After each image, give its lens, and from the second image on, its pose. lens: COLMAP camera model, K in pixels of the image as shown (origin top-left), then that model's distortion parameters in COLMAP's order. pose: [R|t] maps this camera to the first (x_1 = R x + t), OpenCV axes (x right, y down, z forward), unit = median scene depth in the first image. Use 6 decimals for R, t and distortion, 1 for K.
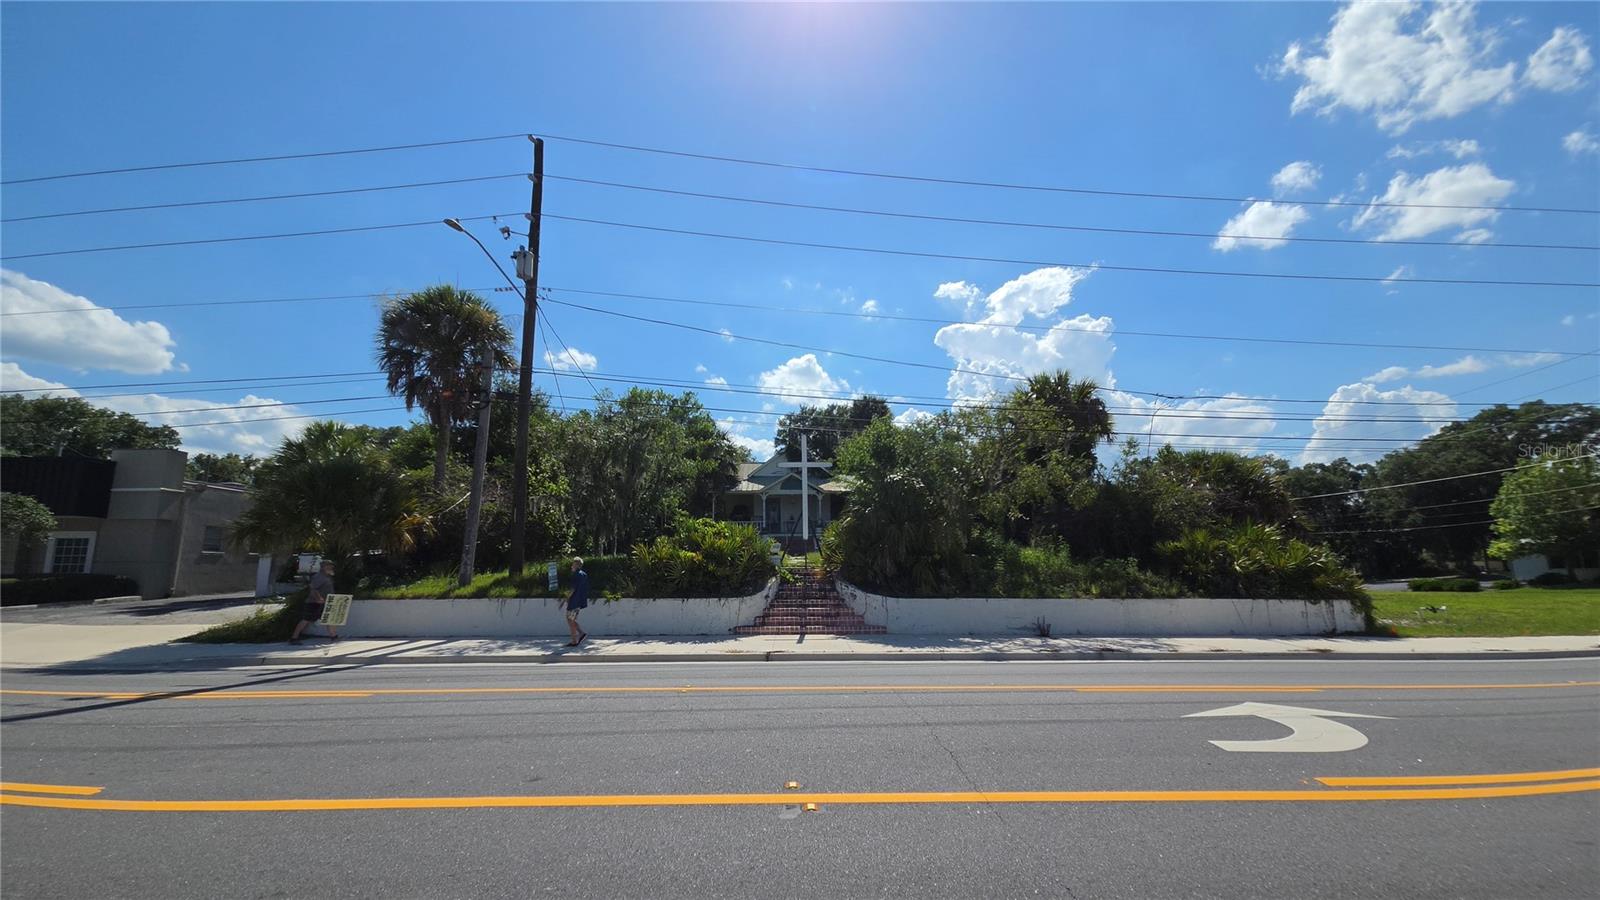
lens RADIAL K [[643.2, 0, 807.3], [0, 643.2, 451.3], [0, 0, 1]] dist [0.017940, -0.009800]
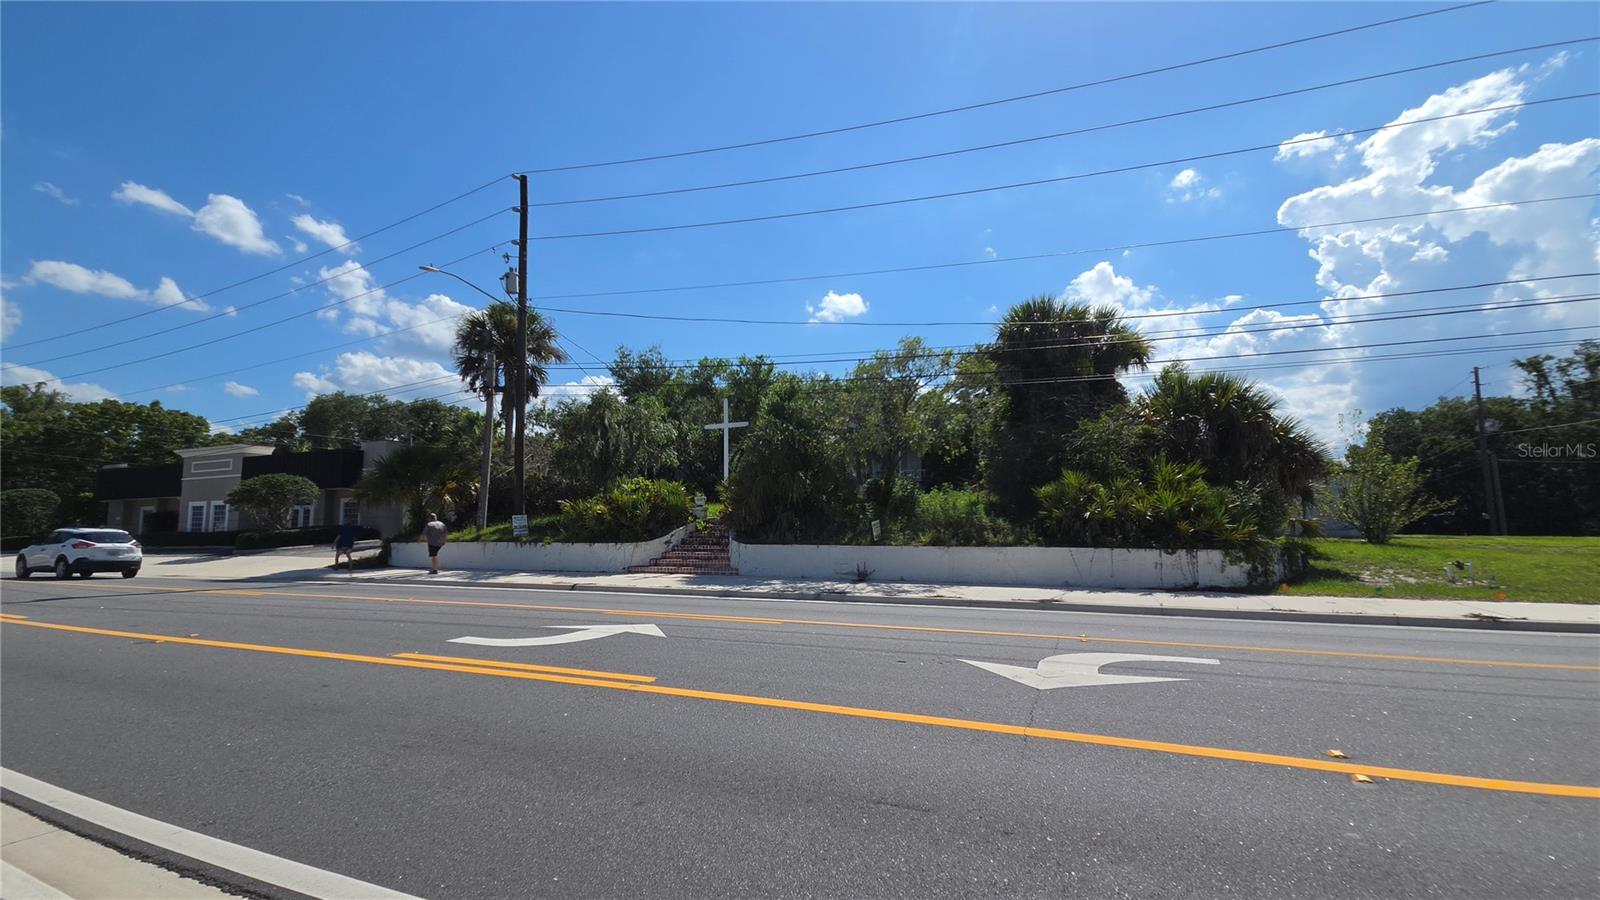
lens RADIAL K [[684.3, 0, 803.7], [0, 684.3, 453.2], [0, 0, 1]] dist [0.012707, 0.000087]
pose [[0.905915, -0.047929, -0.420739, 0.720535], [0.084763, 0.993990, 0.069277, -0.002690], [0.414890, -0.098422, 0.904533, -0.017399]]
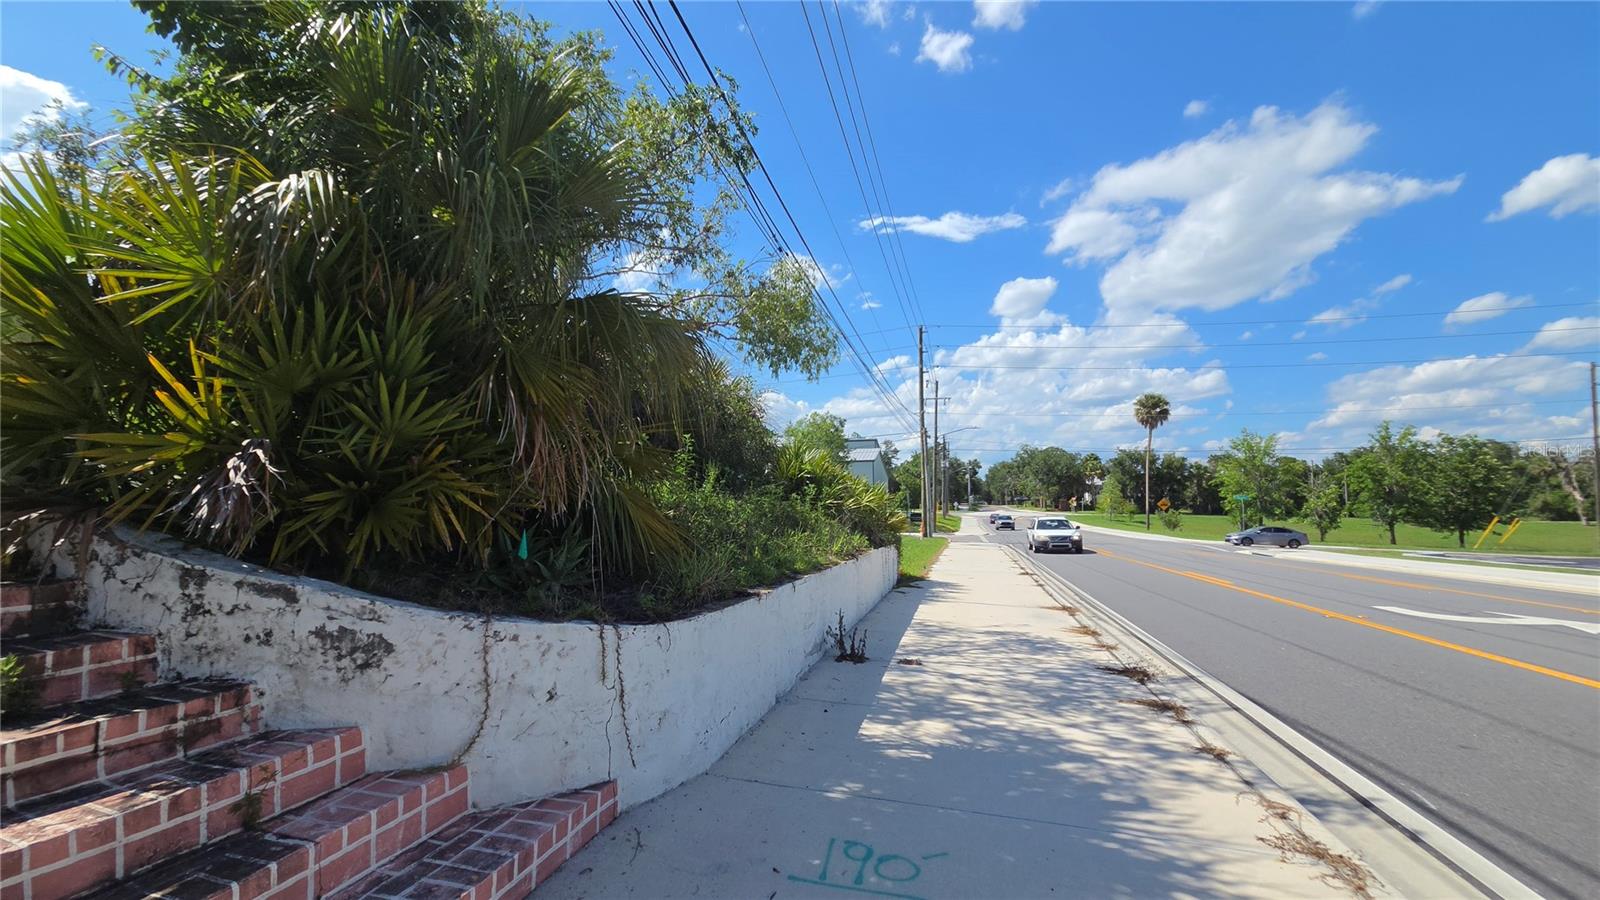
lens RADIAL K [[643.2, 0, 803.9], [0, 643.2, 450.4], [0, 0, 1]] dist [0.017940, -0.009800]
pose [[0.276199, 0.097682, 0.956124, -0.055048], [-0.182213, 0.982101, -0.047699, 0.169197], [-0.943670, -0.161044, 0.289055, 0.882064]]
